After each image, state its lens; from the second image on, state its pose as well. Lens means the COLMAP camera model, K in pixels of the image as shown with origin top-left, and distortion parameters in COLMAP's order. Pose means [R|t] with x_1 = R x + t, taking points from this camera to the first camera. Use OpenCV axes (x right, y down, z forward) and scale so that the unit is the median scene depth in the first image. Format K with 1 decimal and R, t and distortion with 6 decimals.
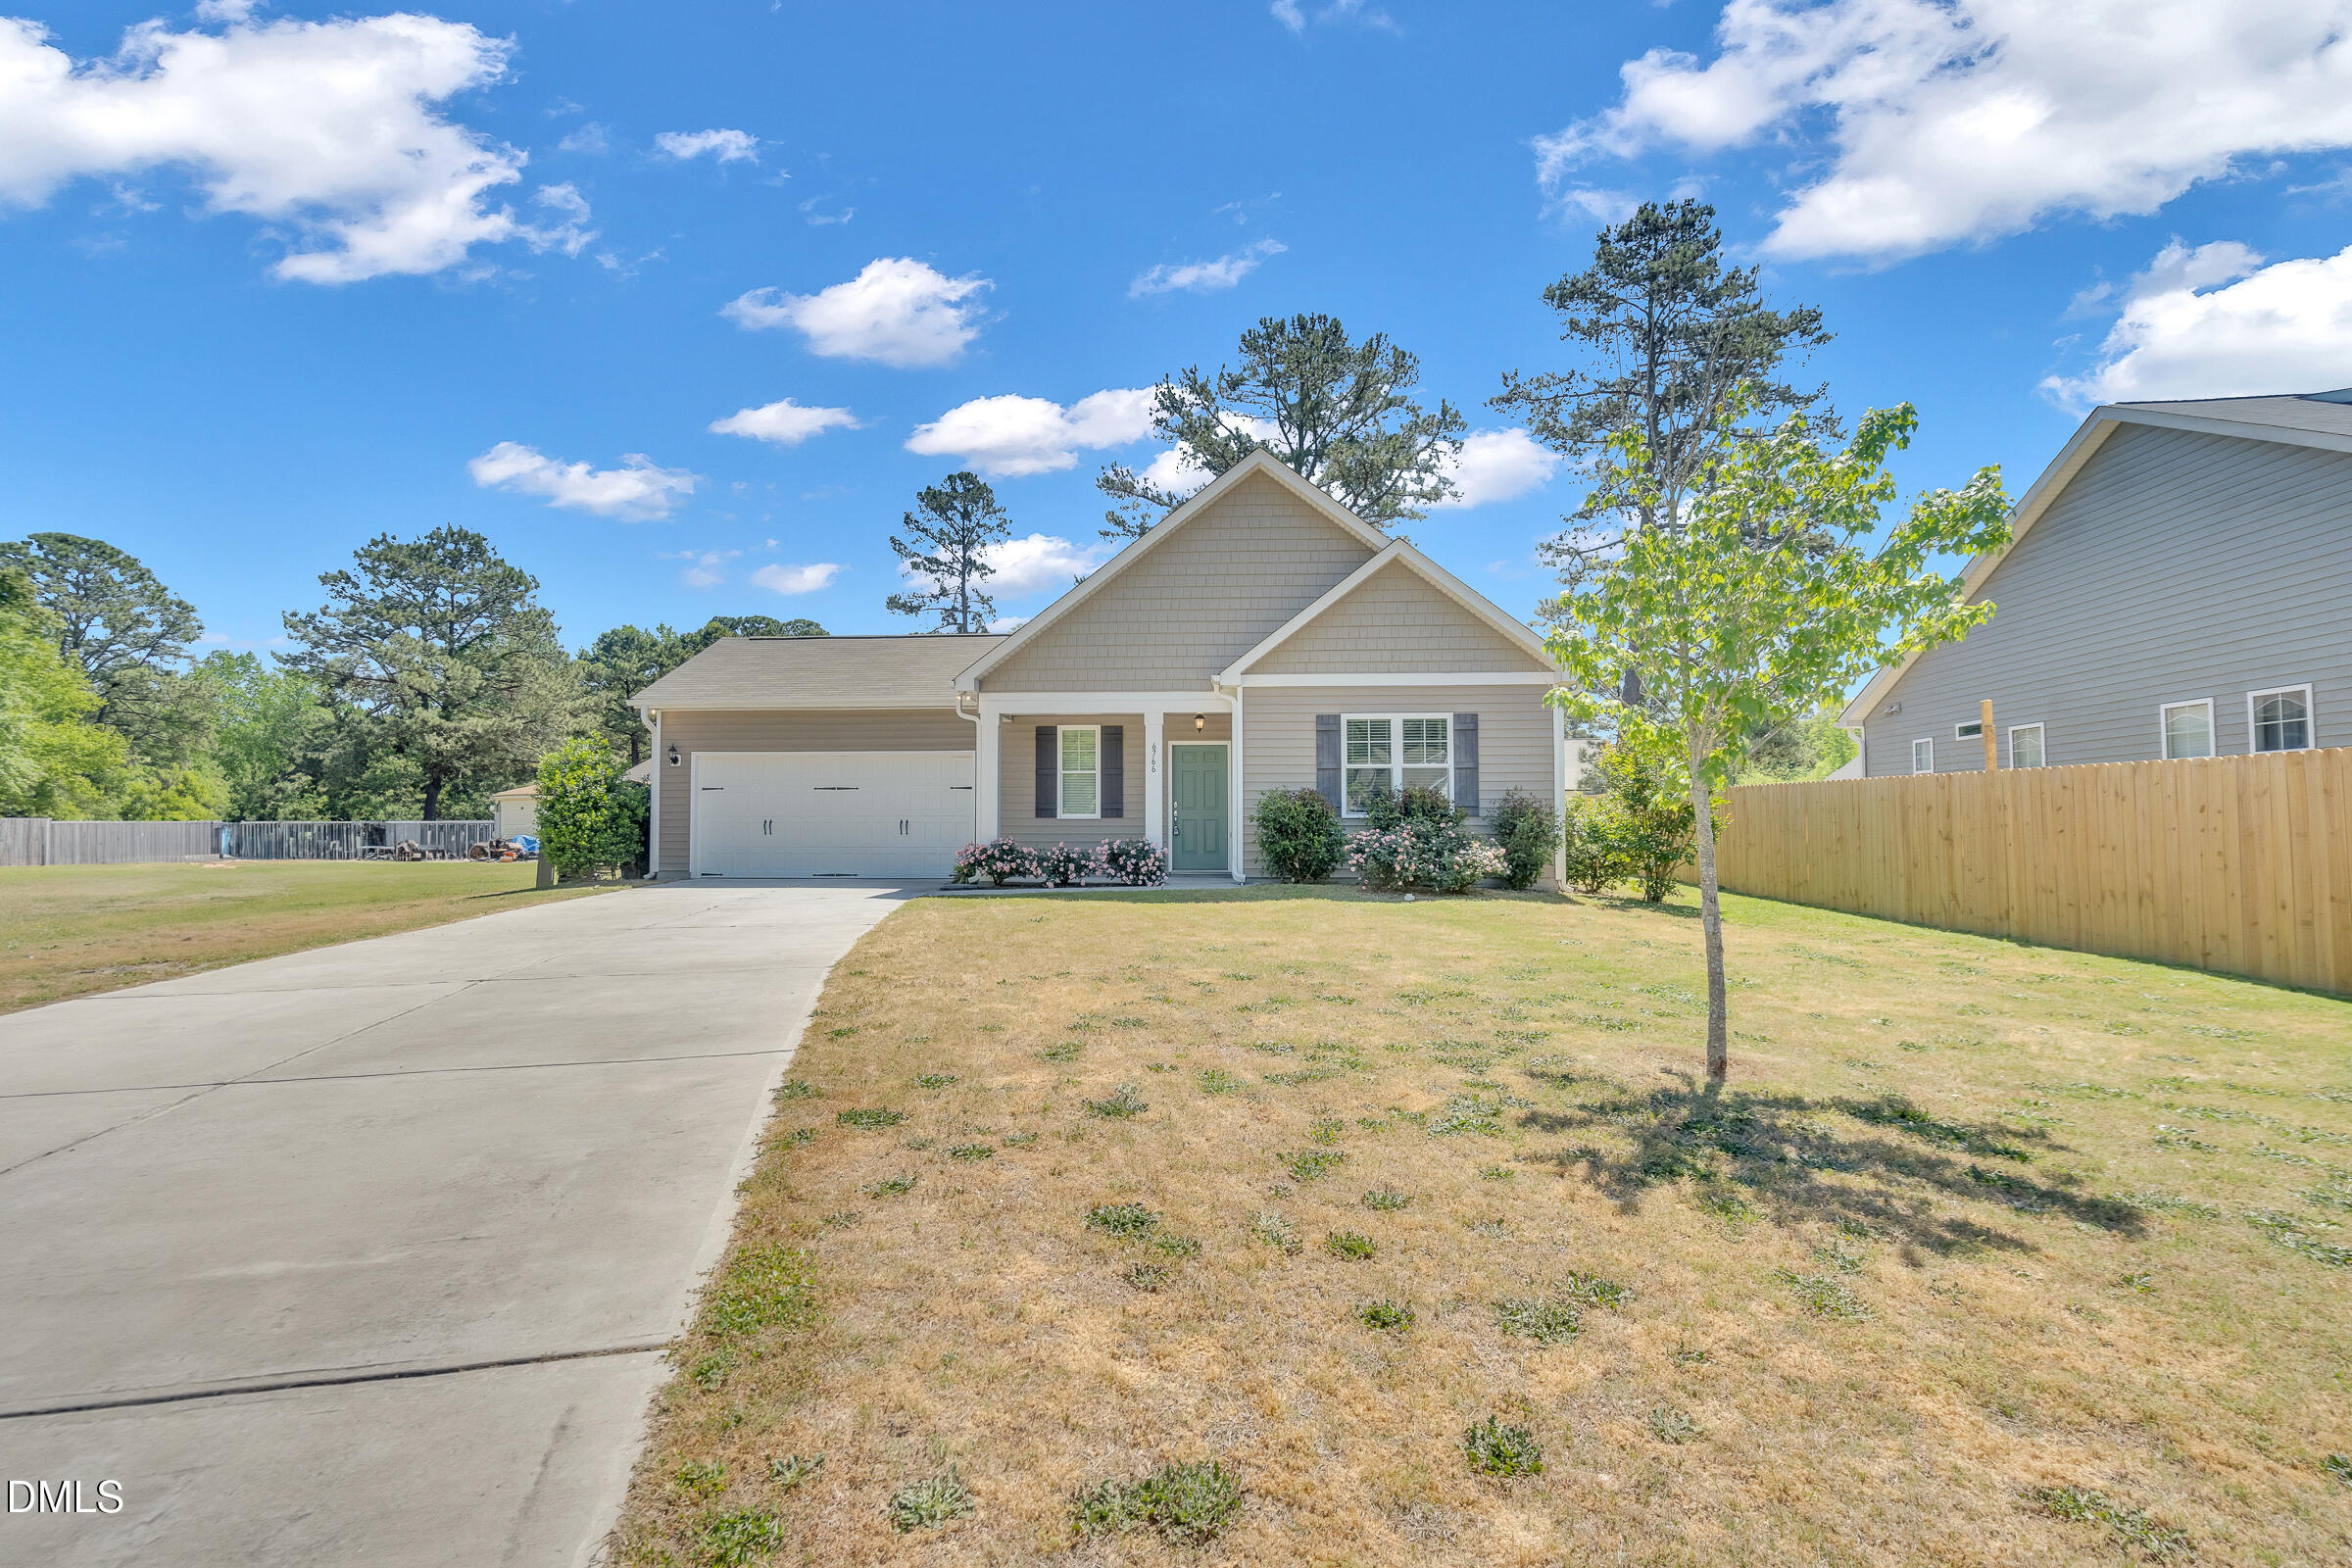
lens RADIAL K [[1096.3, 0, 1176.0], [0, 1096.3, 784.0], [0, 0, 1]] dist [-0.003705, 0.000011]
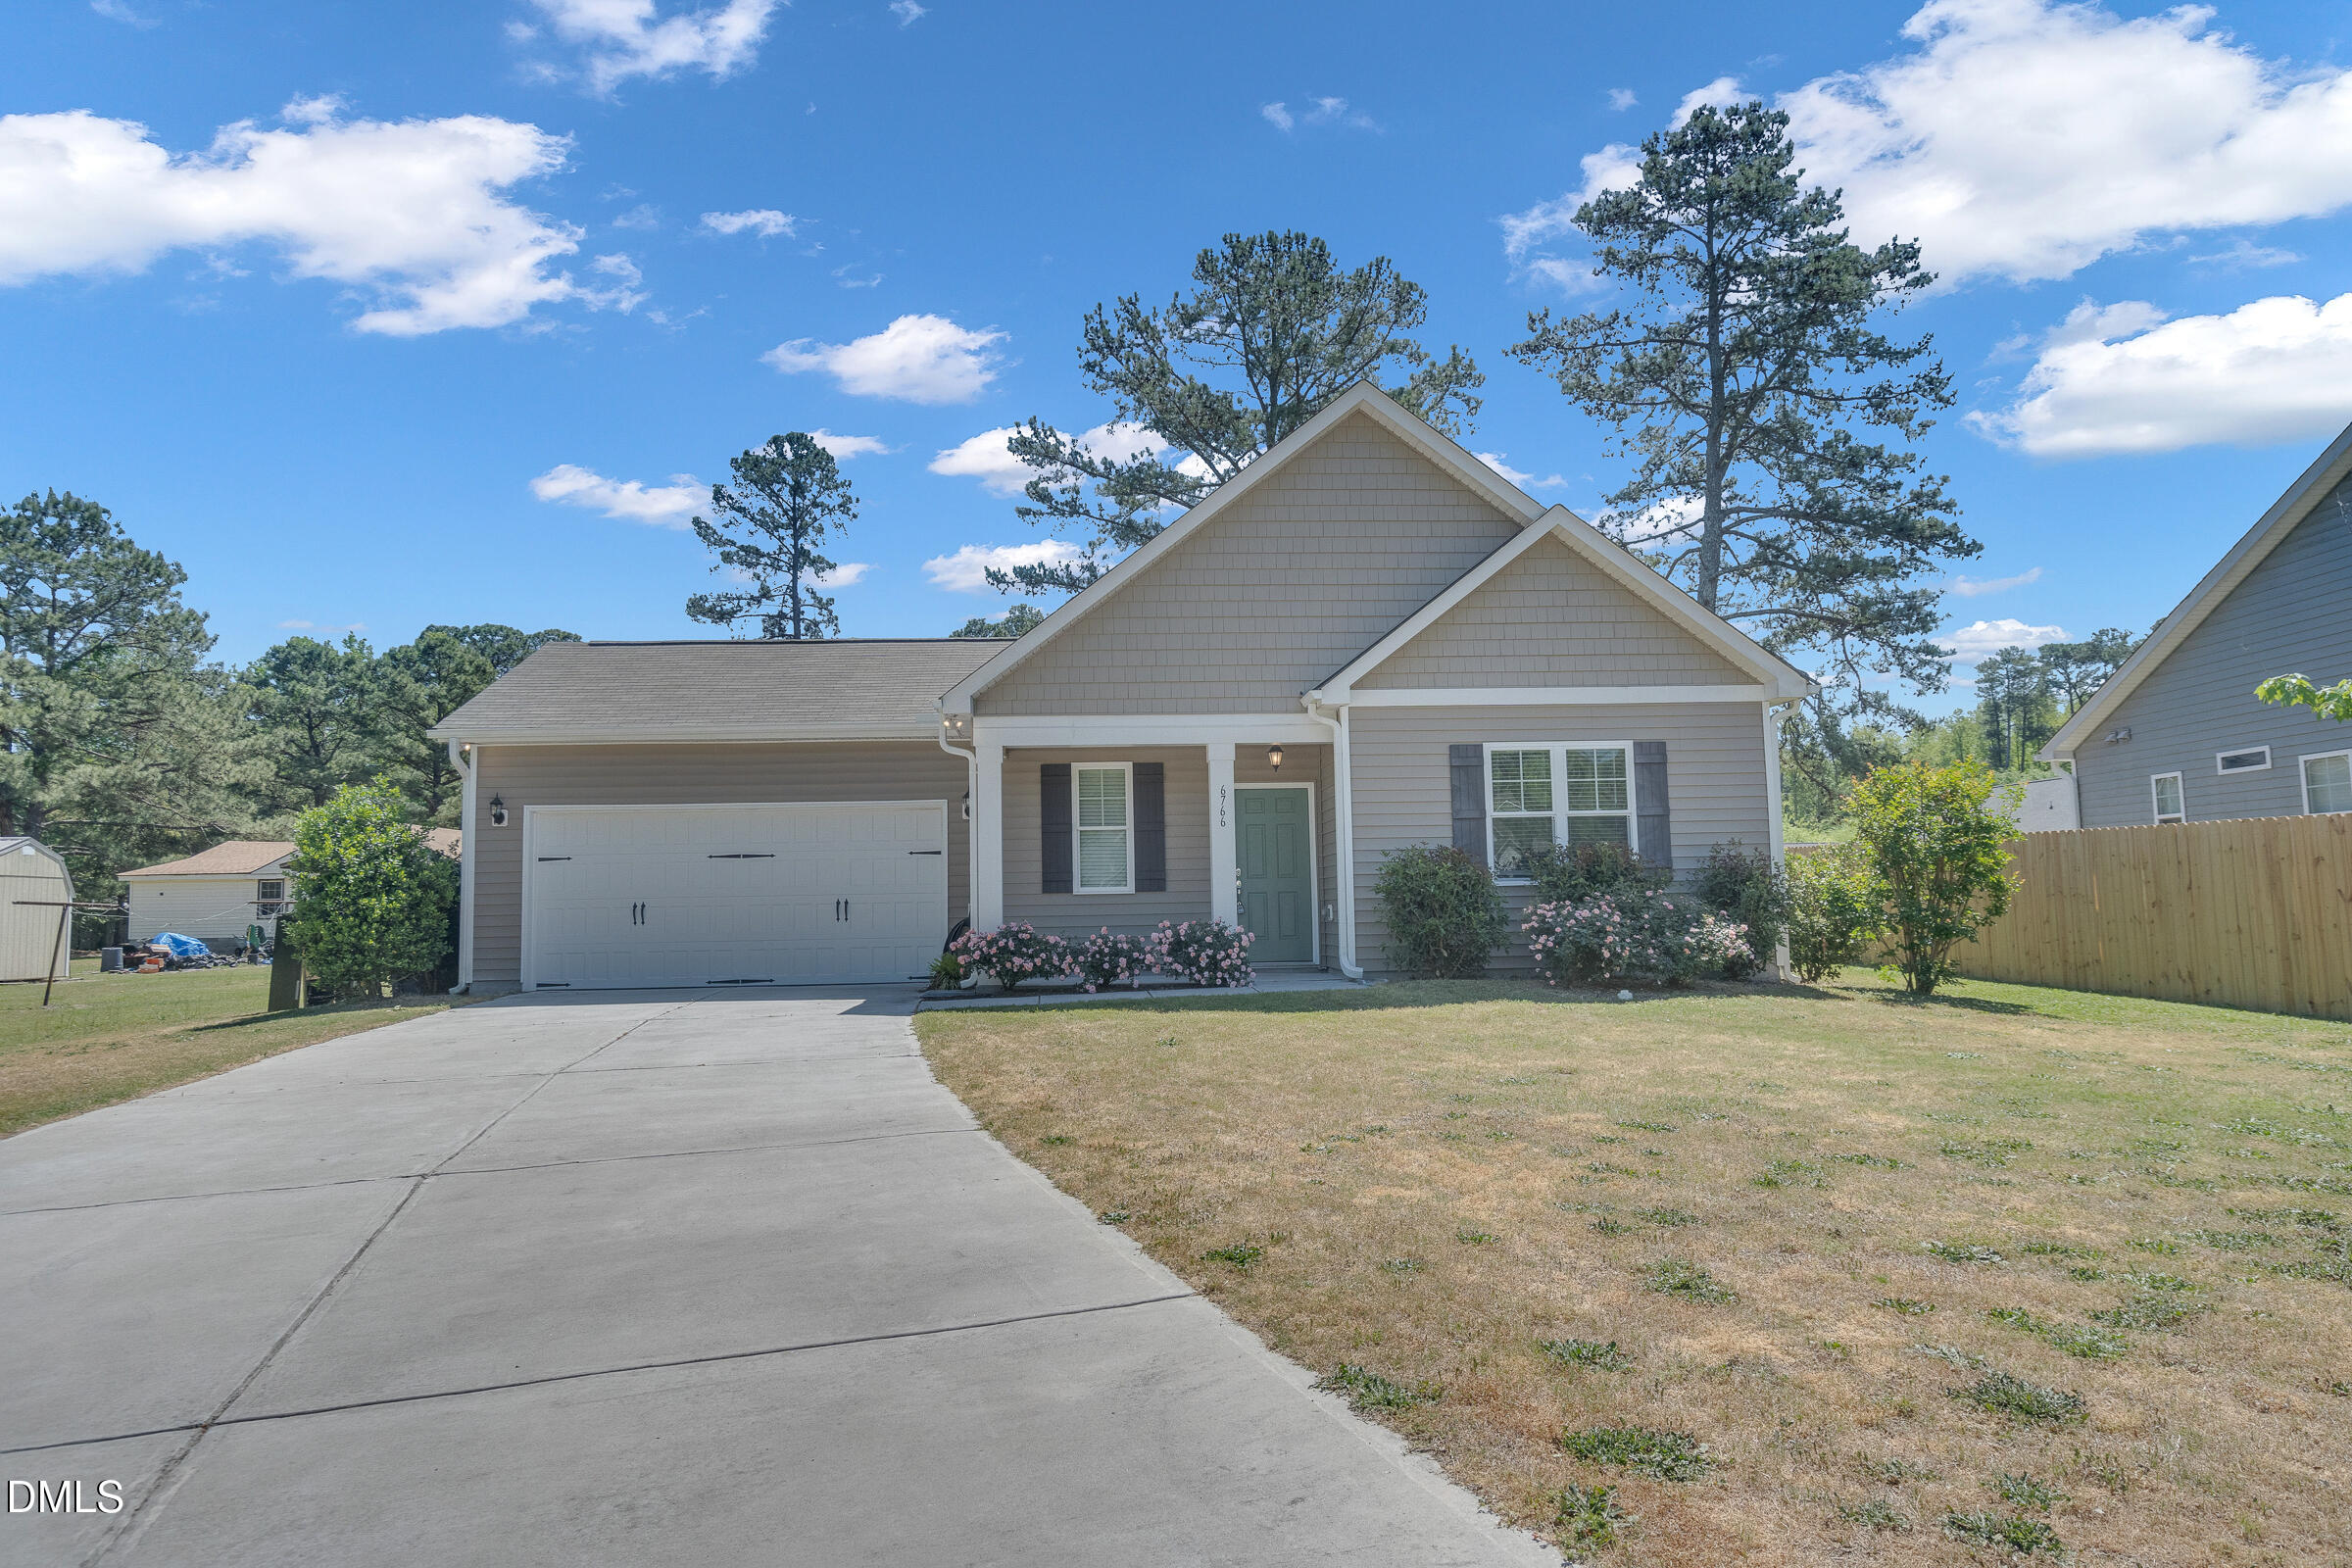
lens RADIAL K [[1423.5, 0, 1176.0], [0, 1423.5, 784.0], [0, 0, 1]] dist [0.008788, 0.000481]
pose [[0.994577, -0.008274, 0.103670, -0.127058], [0.012972, 0.998915, -0.044727, 0.002367], [-0.103187, 0.045830, 0.993606, 0.070049]]
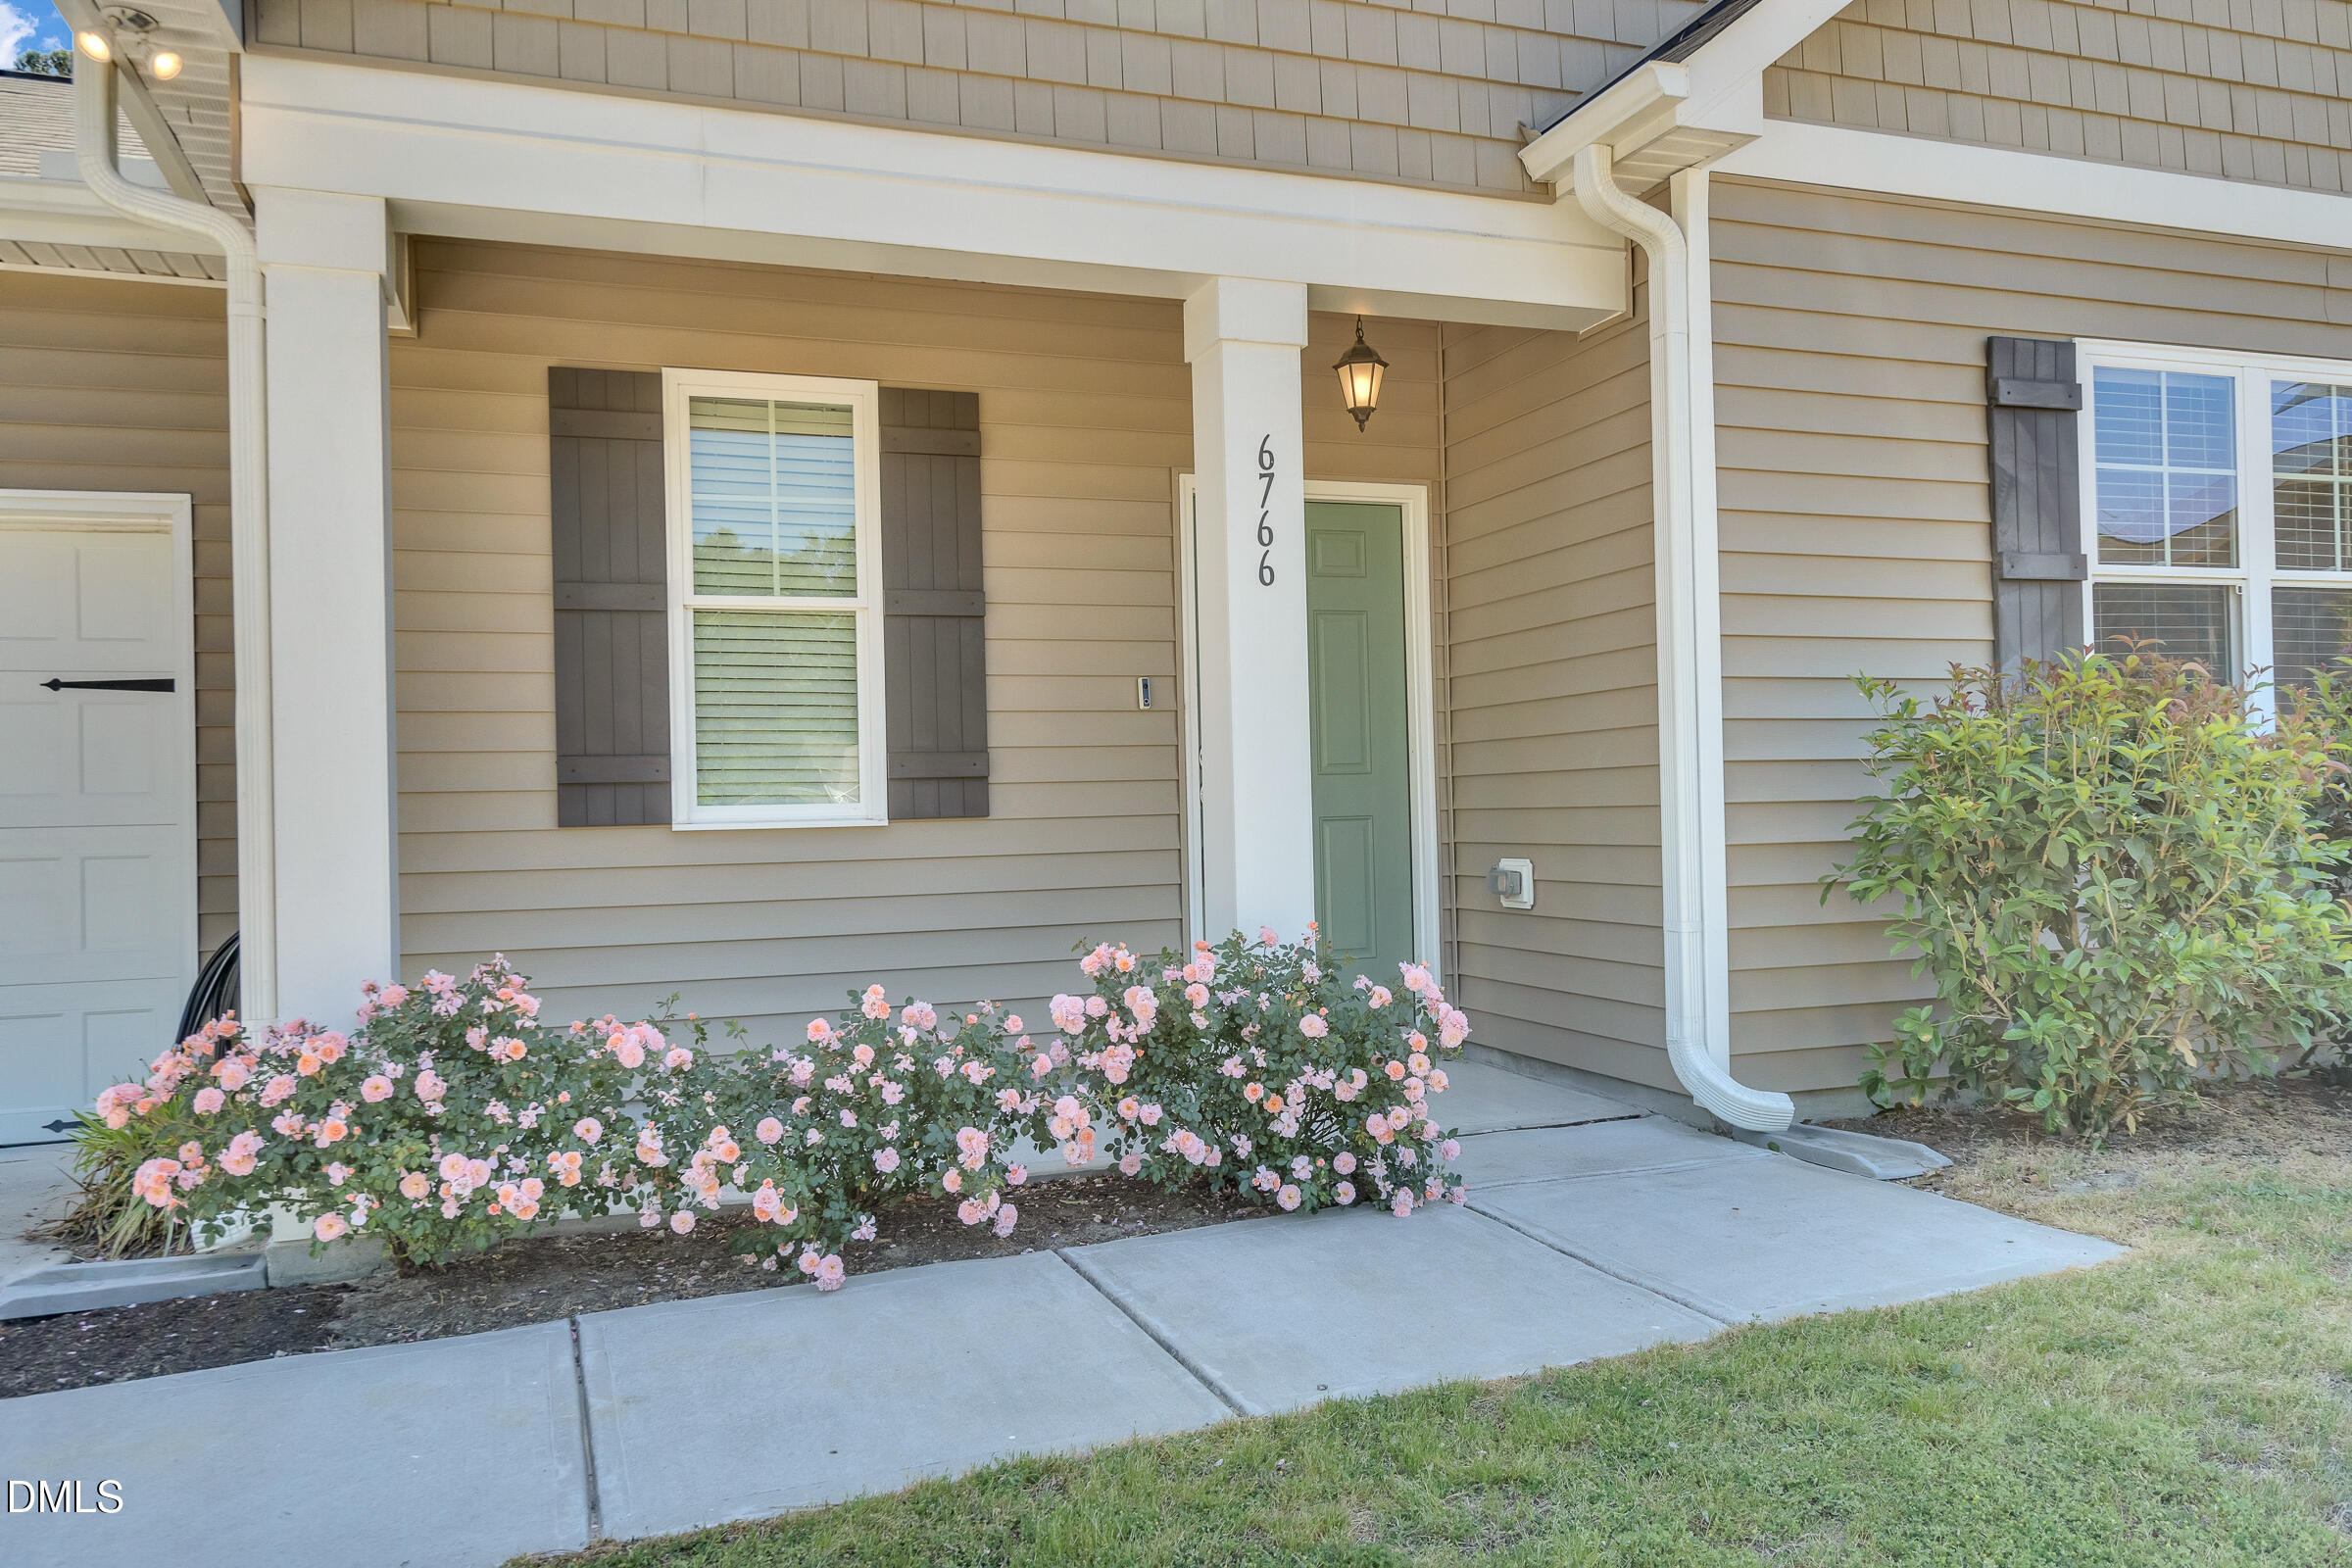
lens RADIAL K [[1620.3, 0, 1116.8], [0, 1620.3, 789.7], [0, 0, 1]] dist [0.004232, 0.001476]
pose [[0.932077, -0.015385, 0.361934, -0.130006], [0.006186, 0.999628, 0.026561, 0.015565], [-0.362208, -0.022518, 0.931825, 0.641171]]
